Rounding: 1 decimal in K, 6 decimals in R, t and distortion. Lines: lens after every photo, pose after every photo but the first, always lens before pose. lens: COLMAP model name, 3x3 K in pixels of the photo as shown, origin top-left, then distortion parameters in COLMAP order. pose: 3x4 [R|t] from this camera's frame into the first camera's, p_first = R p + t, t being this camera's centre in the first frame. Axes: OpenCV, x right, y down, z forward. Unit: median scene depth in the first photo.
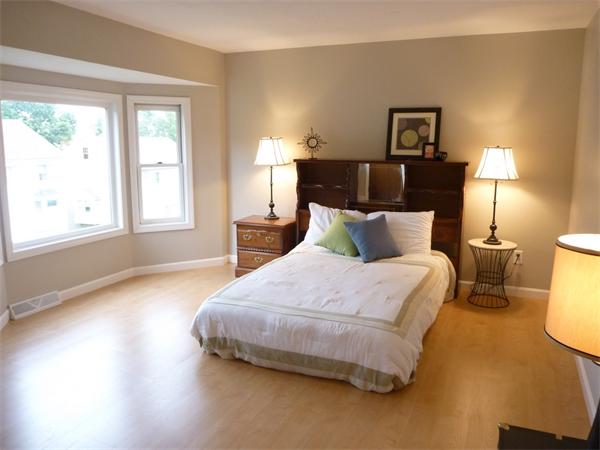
lens RADIAL K [[509.2, 0, 312.3], [0, 509.2, 223.8], [0, 0, 1]] dist [-0.024037, -0.009912]
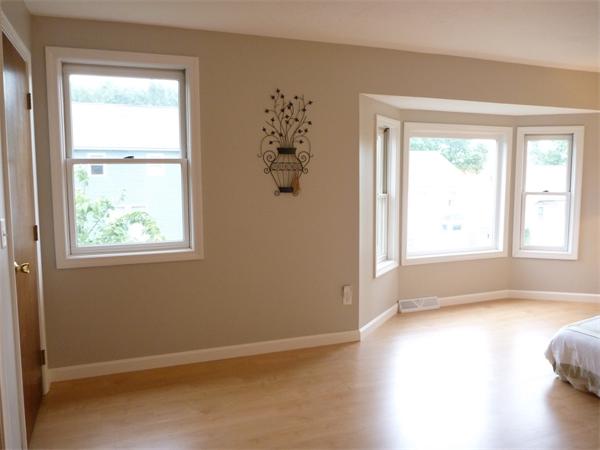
lens RADIAL K [[509.2, 0, 295.7], [0, 509.2, 226.6], [0, 0, 1]] dist [-0.024037, -0.009912]
pose [[0.704071, 0.073995, -0.706264, 0.075220], [-0.109983, 0.993918, -0.005509, 0.012148], [0.701561, 0.081556, 0.707927, -0.068343]]
